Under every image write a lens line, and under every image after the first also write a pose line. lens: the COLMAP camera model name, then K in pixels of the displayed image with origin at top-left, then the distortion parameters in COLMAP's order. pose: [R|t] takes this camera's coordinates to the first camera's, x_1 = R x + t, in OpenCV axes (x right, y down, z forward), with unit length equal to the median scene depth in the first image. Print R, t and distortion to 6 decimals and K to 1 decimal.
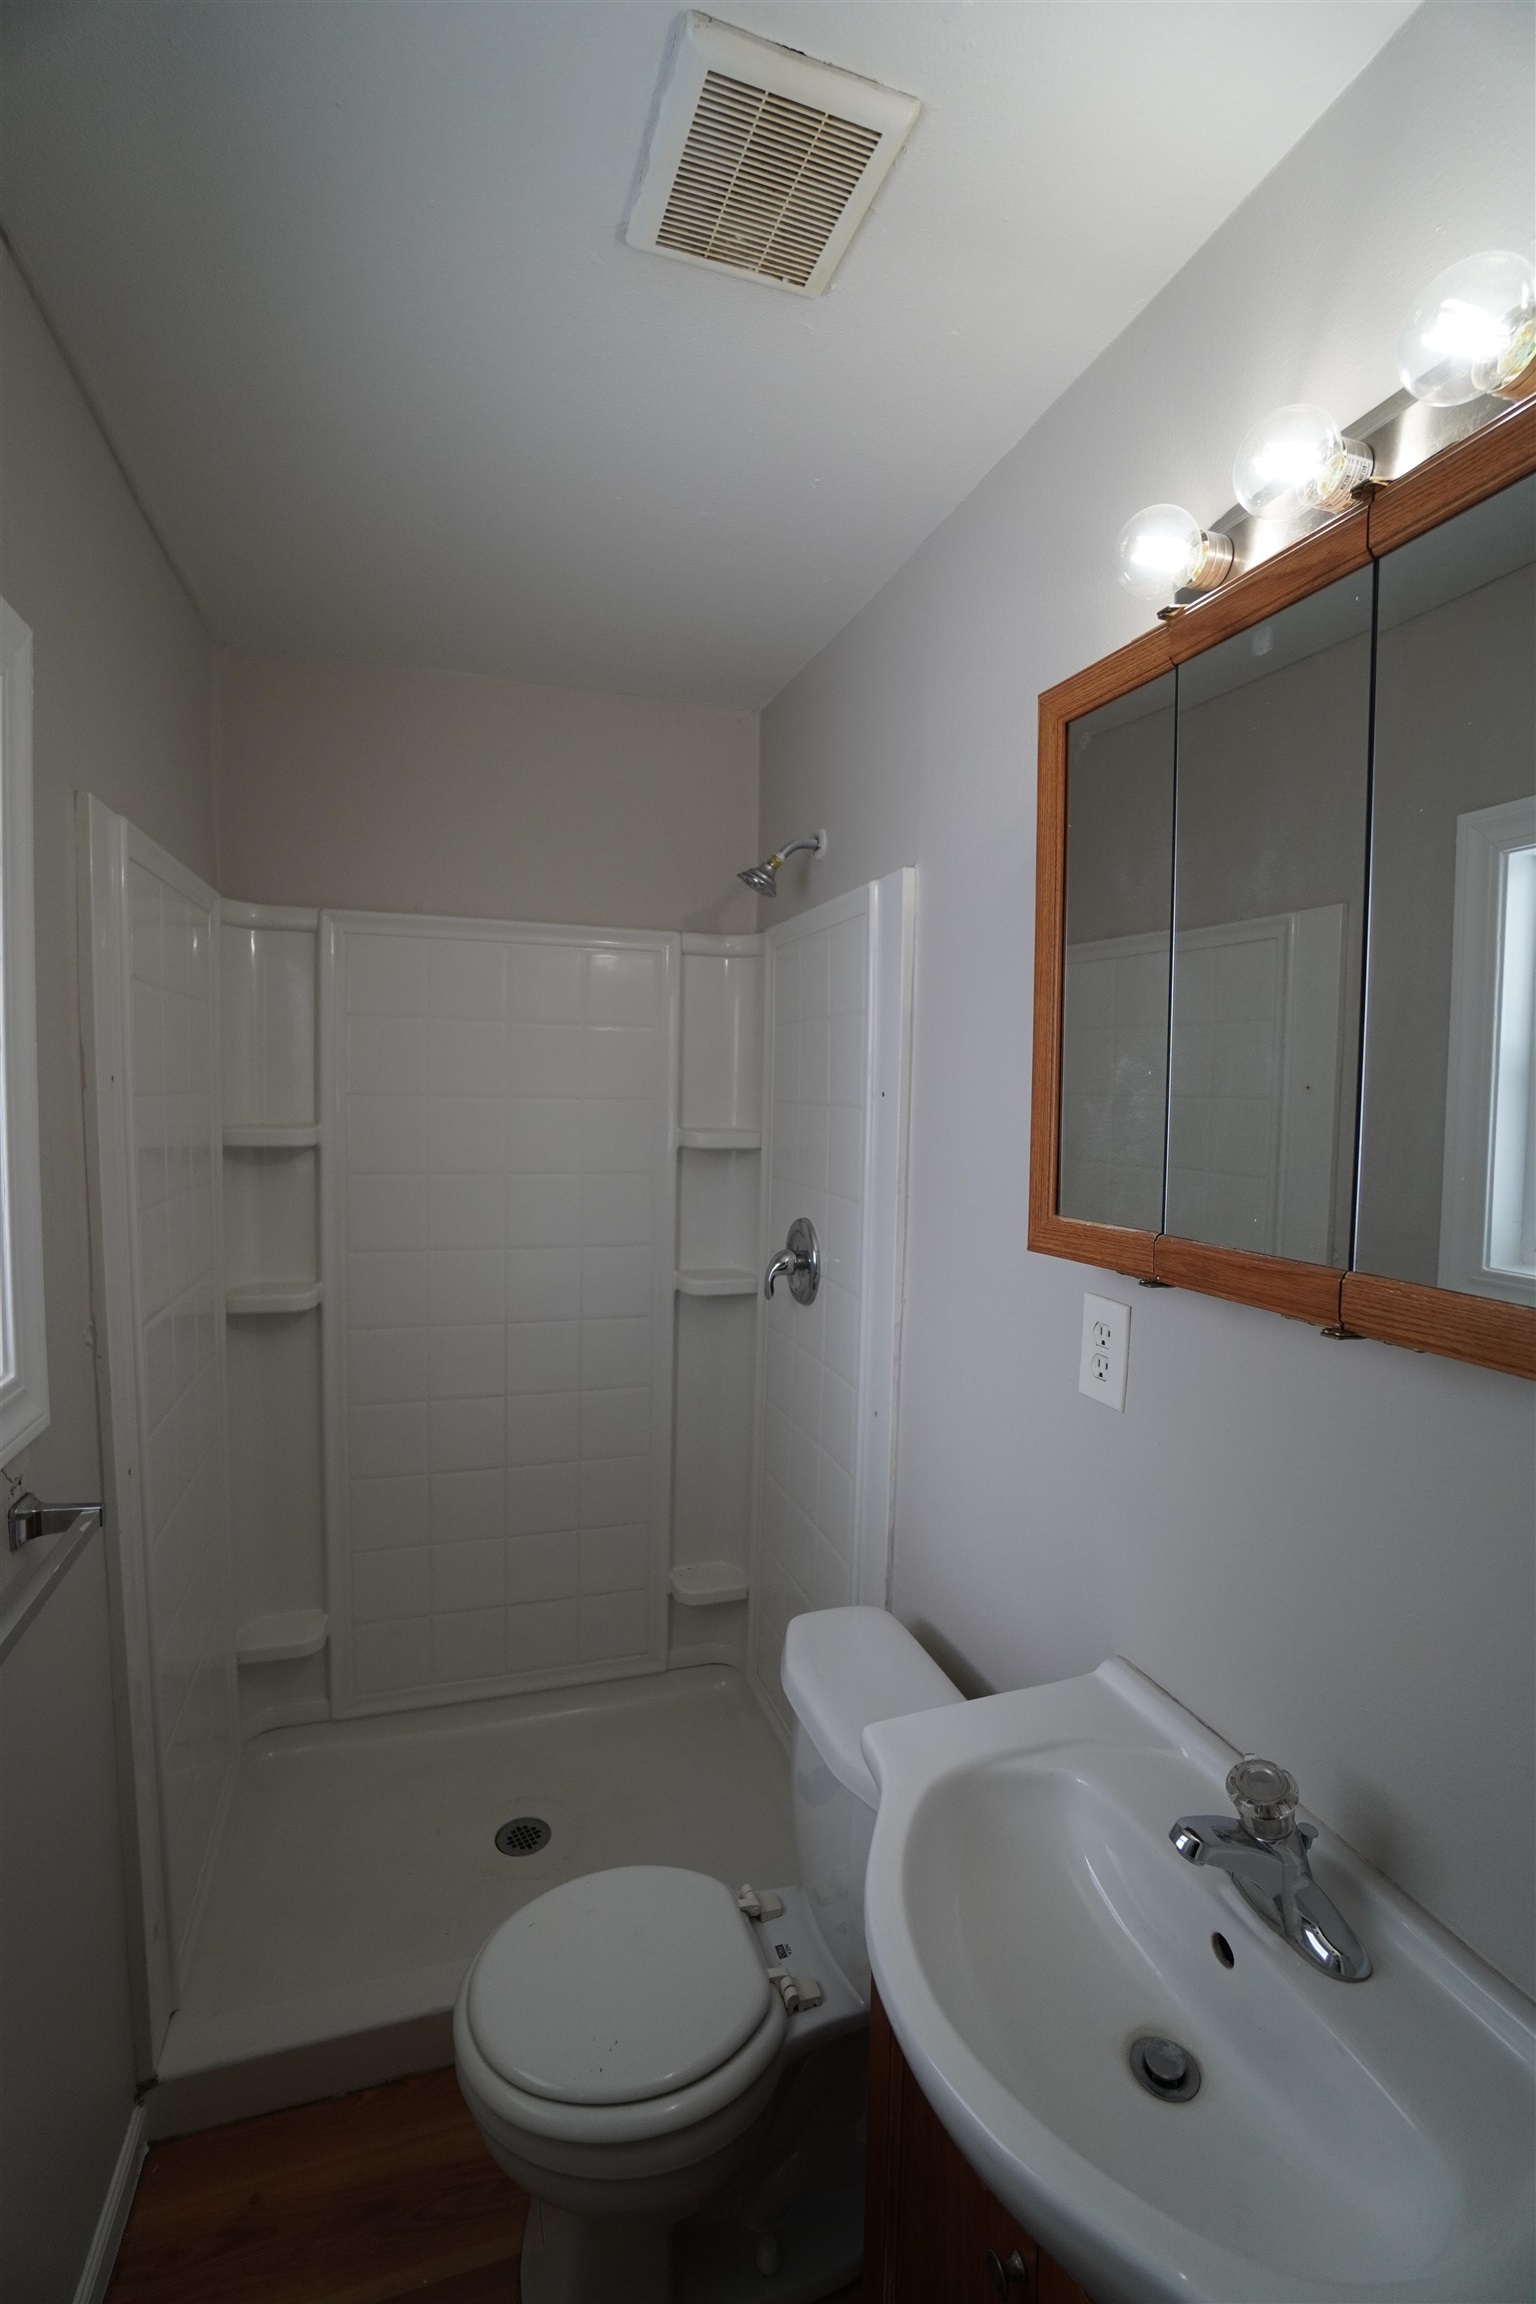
lens RADIAL K [[1000.8, 0, 762.6], [0, 1000.8, 1209.6], [0, 0, 1]] dist [-0.013594, 0.000468]
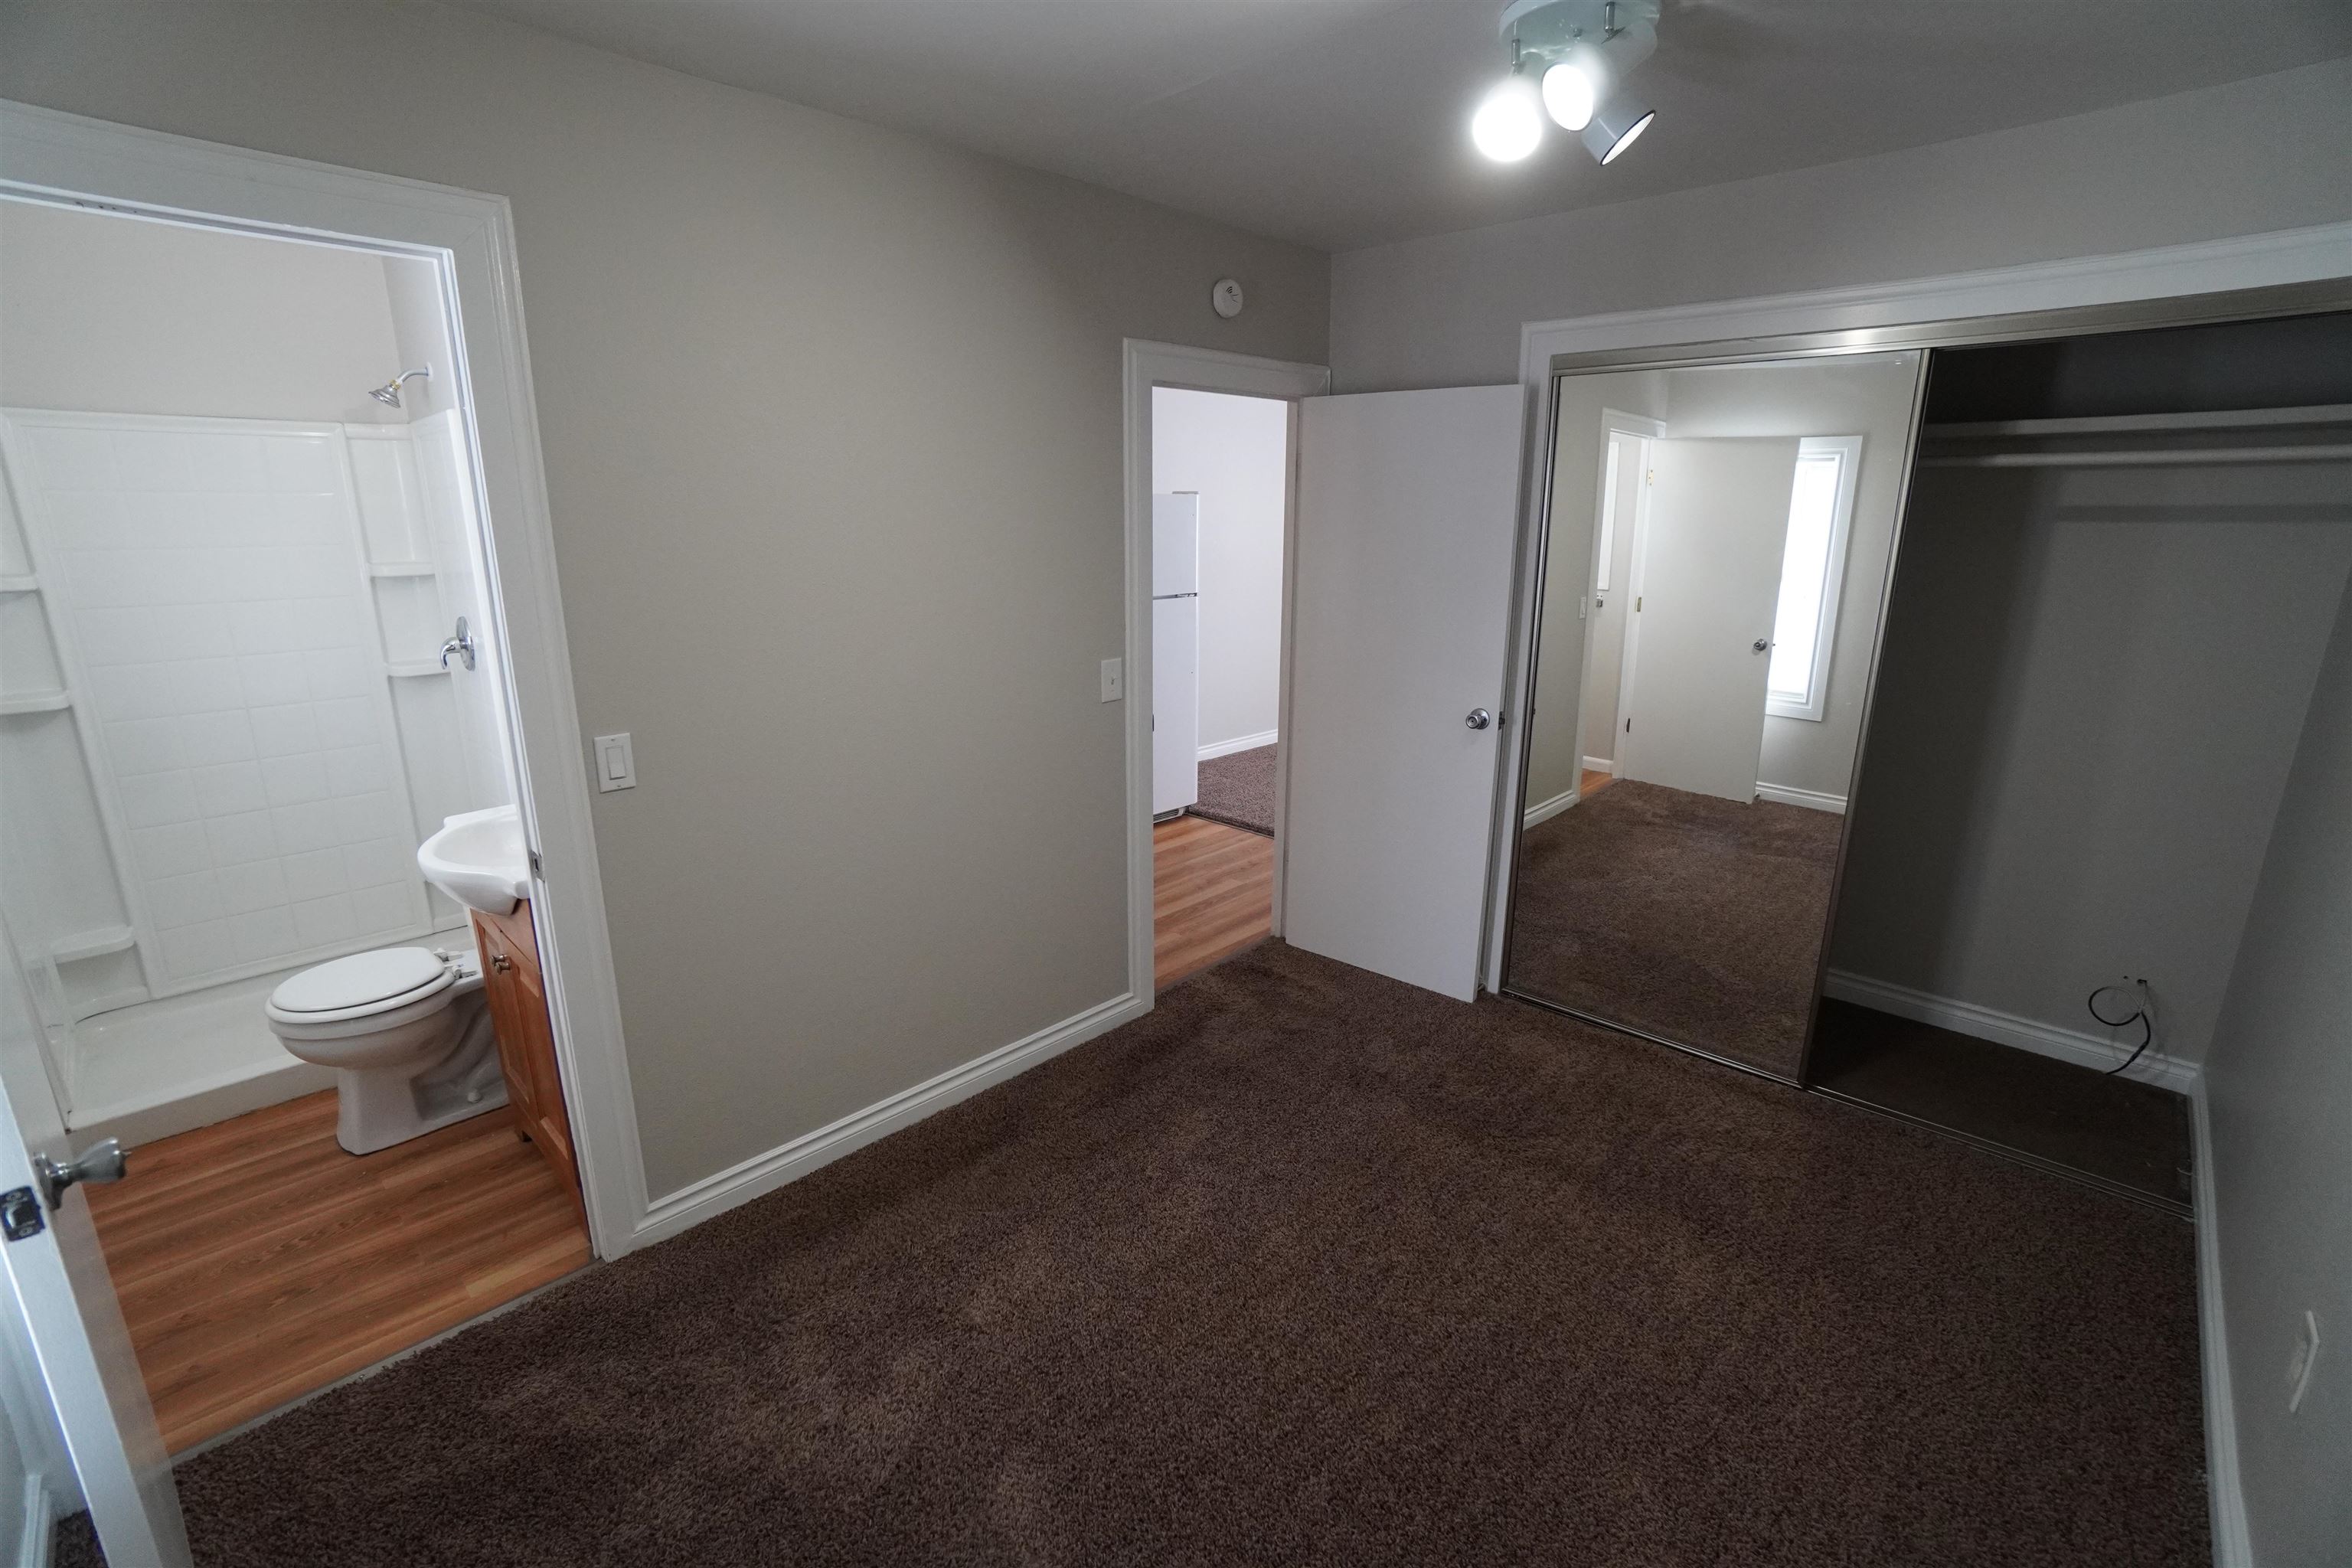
lens RADIAL K [[1021.7, 0, 1176.0], [0, 1021.7, 784.0], [0, 0, 1]] dist [-0.013594, 0.000468]
pose [[0.892893, -0.141516, 0.427451, 0.309061], [0.079275, 0.983905, 0.160144, 0.096775], [-0.443235, -0.109105, 0.889741, -0.916951]]
